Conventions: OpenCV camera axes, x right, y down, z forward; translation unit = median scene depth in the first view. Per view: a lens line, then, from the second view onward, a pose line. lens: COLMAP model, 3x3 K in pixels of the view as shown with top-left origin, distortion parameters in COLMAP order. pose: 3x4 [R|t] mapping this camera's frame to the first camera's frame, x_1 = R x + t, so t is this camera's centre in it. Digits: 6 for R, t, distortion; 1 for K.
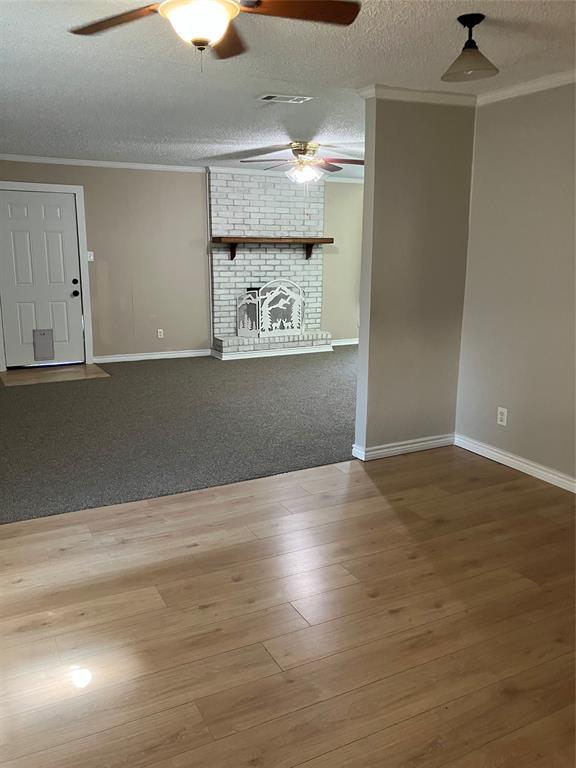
lens RADIAL K [[637.8, 0, 288.0], [0, 637.8, 384.0], [0, 0, 1]] dist [0.022947, -0.013213]
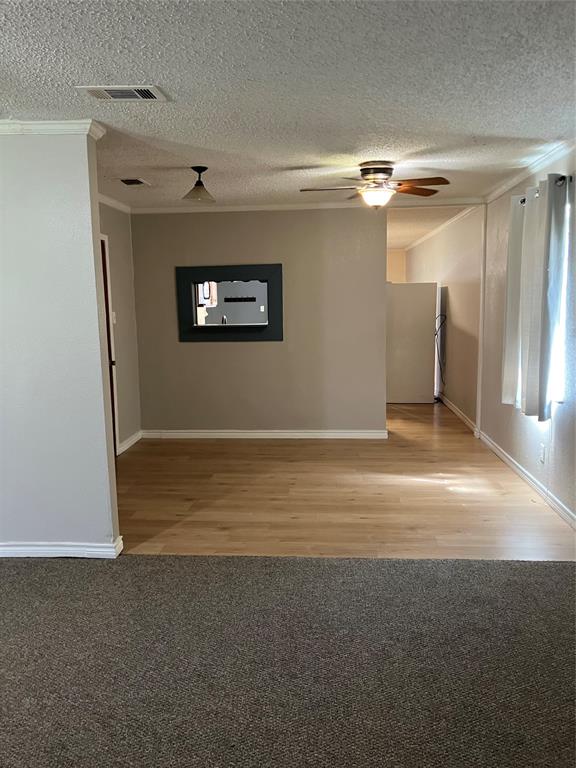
lens RADIAL K [[637.6, 0, 288.0], [0, 637.6, 384.0], [0, 0, 1]] dist [0.107336, -0.314842]
pose [[-0.847661, -0.063230, 0.526758, -0.375602], [0.125650, 0.940699, 0.315115, -0.245616], [-0.515445, 0.333298, -0.789449, 1.087546]]
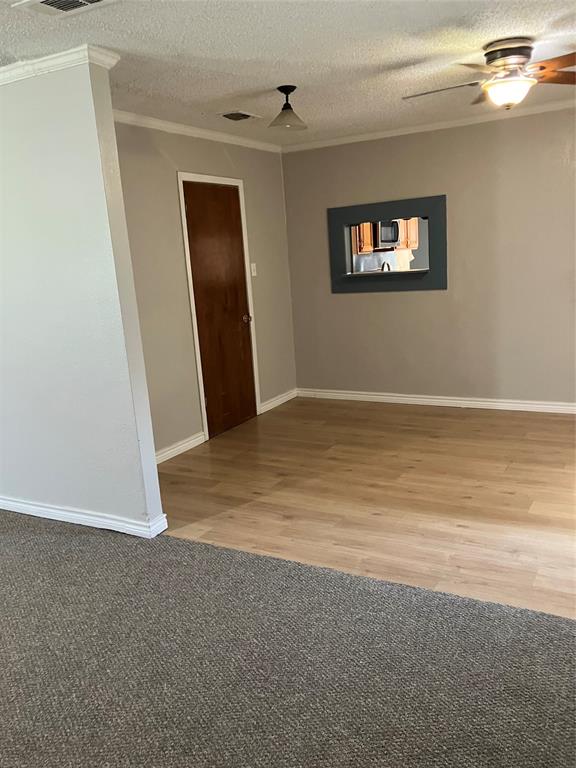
lens RADIAL K [[637.8, 0, 288.0], [0, 637.8, 384.0], [0, 0, 1]] dist [0.022947, -0.013213]
pose [[-0.542704, -0.141515, 0.827916, -0.436506], [0.242370, 0.917388, 0.315683, -0.190240], [-0.804194, 0.371985, -0.463571, 0.857245]]
